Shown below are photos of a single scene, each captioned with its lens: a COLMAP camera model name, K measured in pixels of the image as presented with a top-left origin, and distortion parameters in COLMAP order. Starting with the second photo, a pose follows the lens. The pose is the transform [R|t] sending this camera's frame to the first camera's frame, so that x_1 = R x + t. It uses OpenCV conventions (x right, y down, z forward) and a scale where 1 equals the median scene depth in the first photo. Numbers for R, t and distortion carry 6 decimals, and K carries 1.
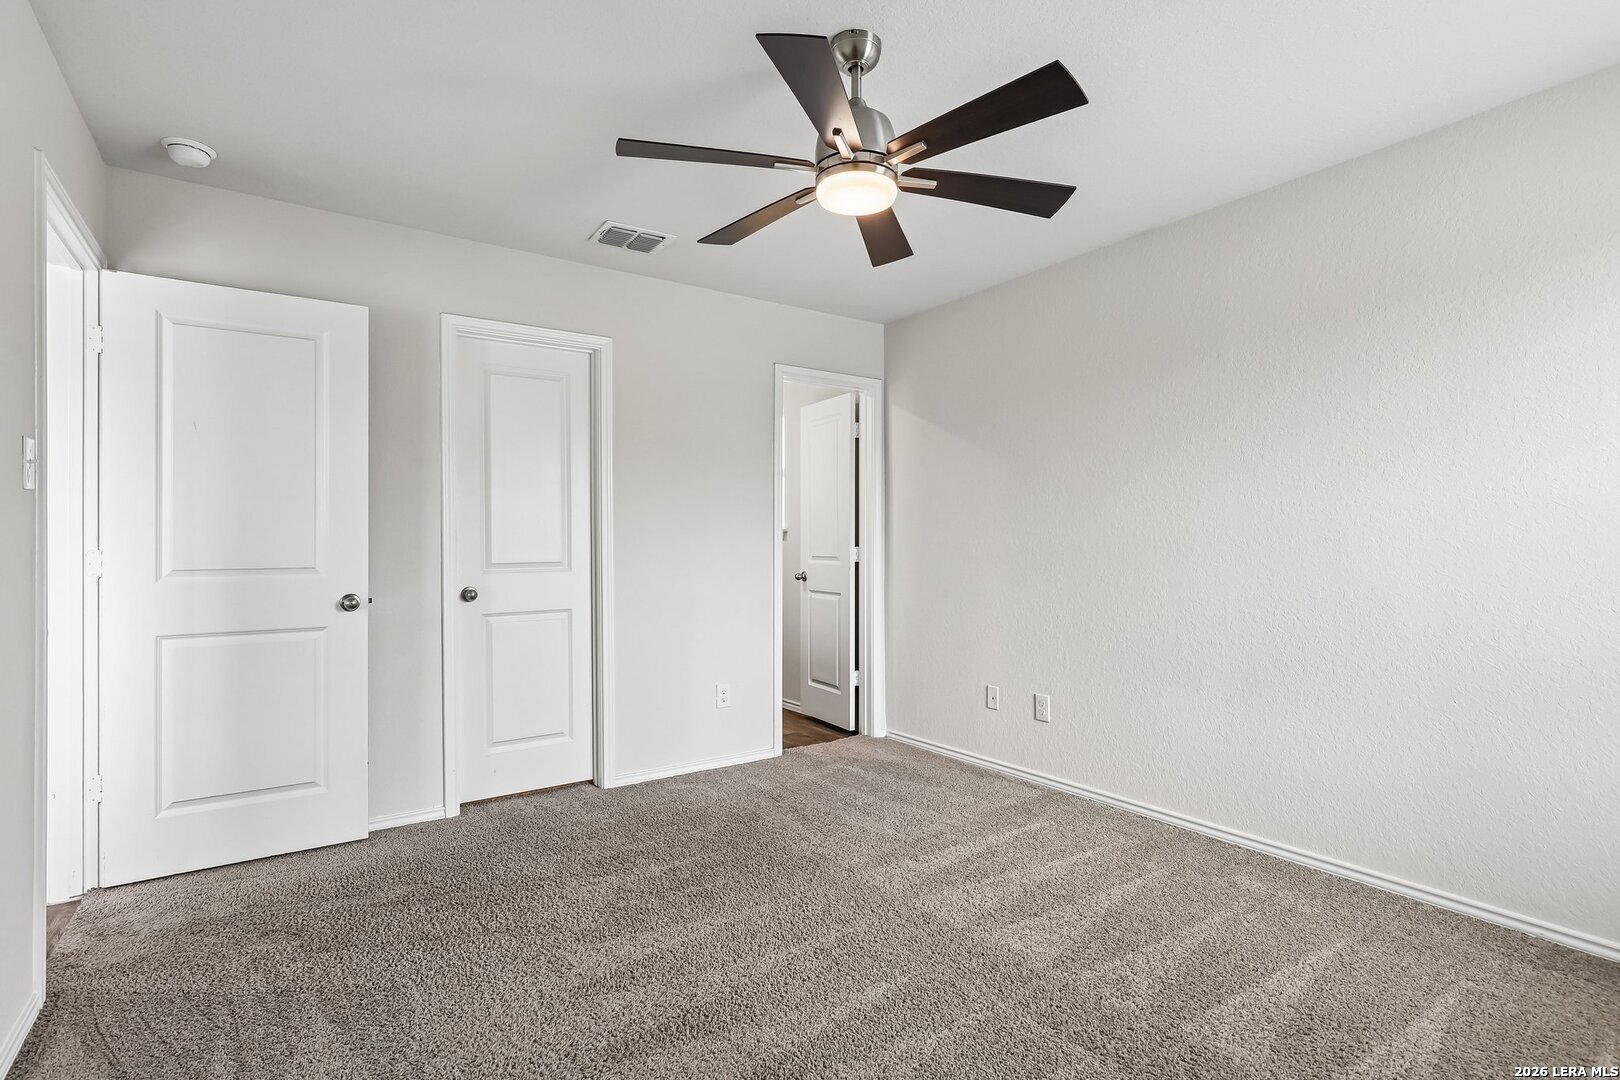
lens RADIAL K [[782.8, 0, 815.1], [0, 782.8, 544.8], [0, 0, 1]] dist [-0.013615, 0.013233]
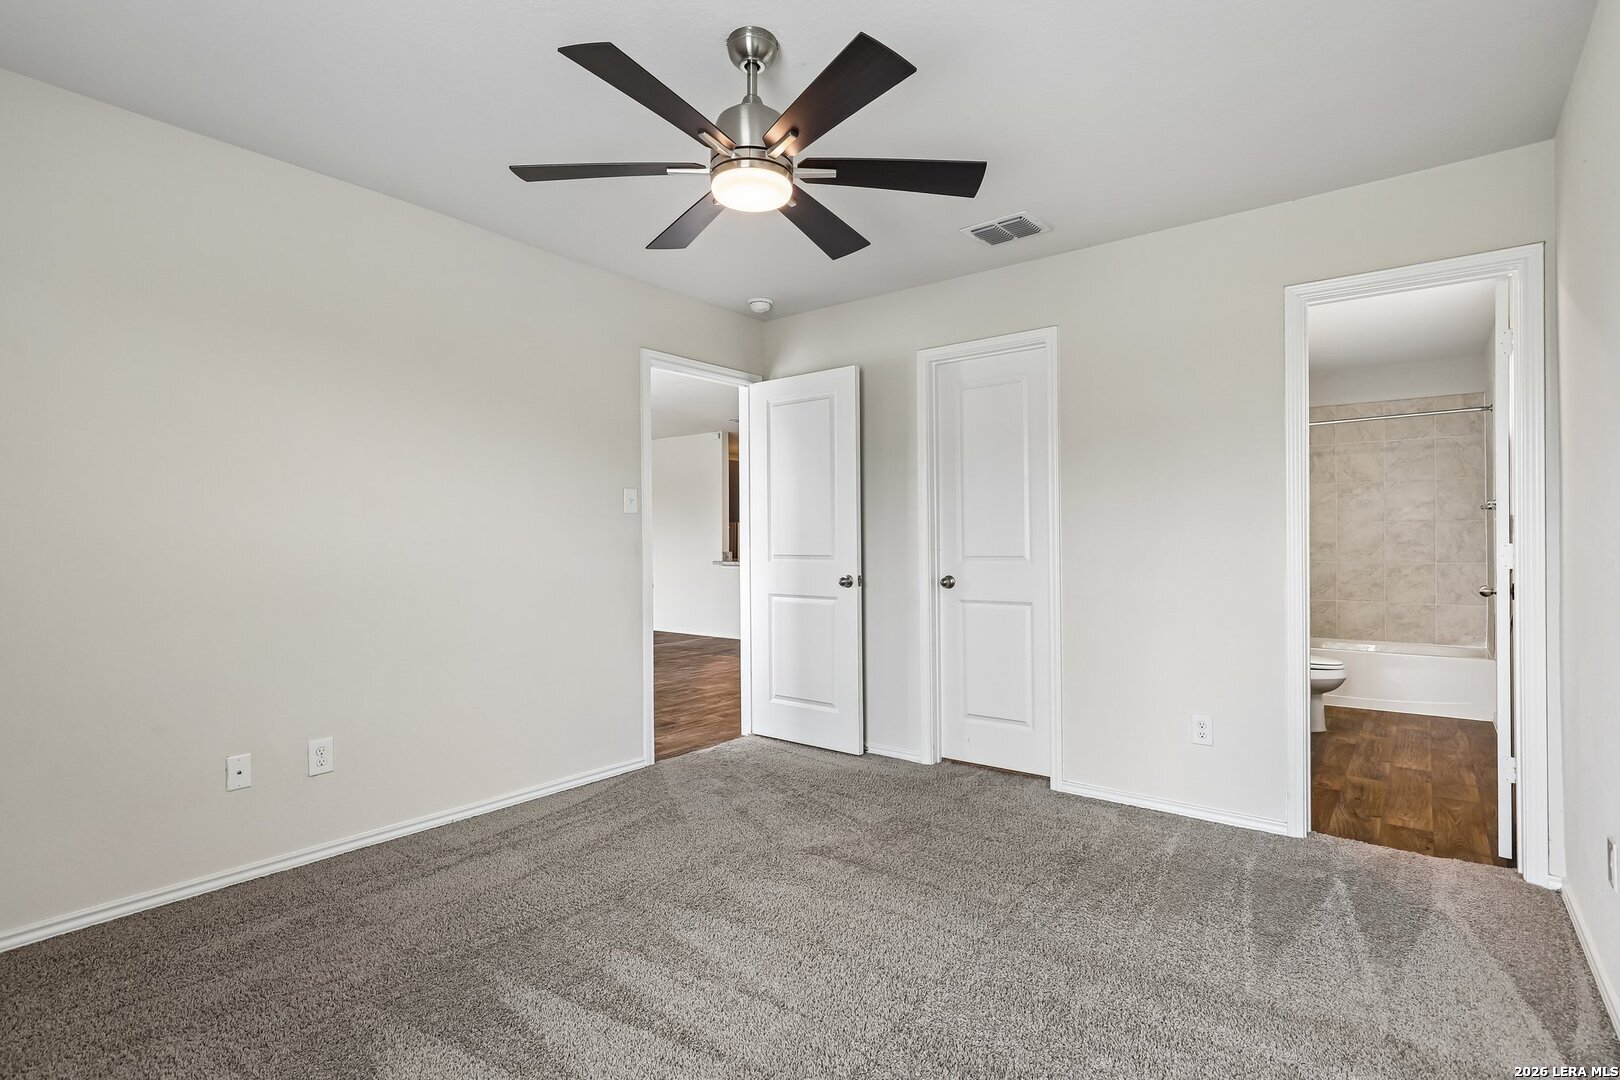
lens RADIAL K [[786.1, 0, 810.0], [0, 786.1, 540.0], [0, 0, 1]] dist [-0.012010, -0.000502]
pose [[0.284270, 0.002809, -0.958740, 0.619472], [0.001781, 0.999992, 0.003458, -0.003851], [0.958743, -0.002691, 0.284263, 0.458563]]
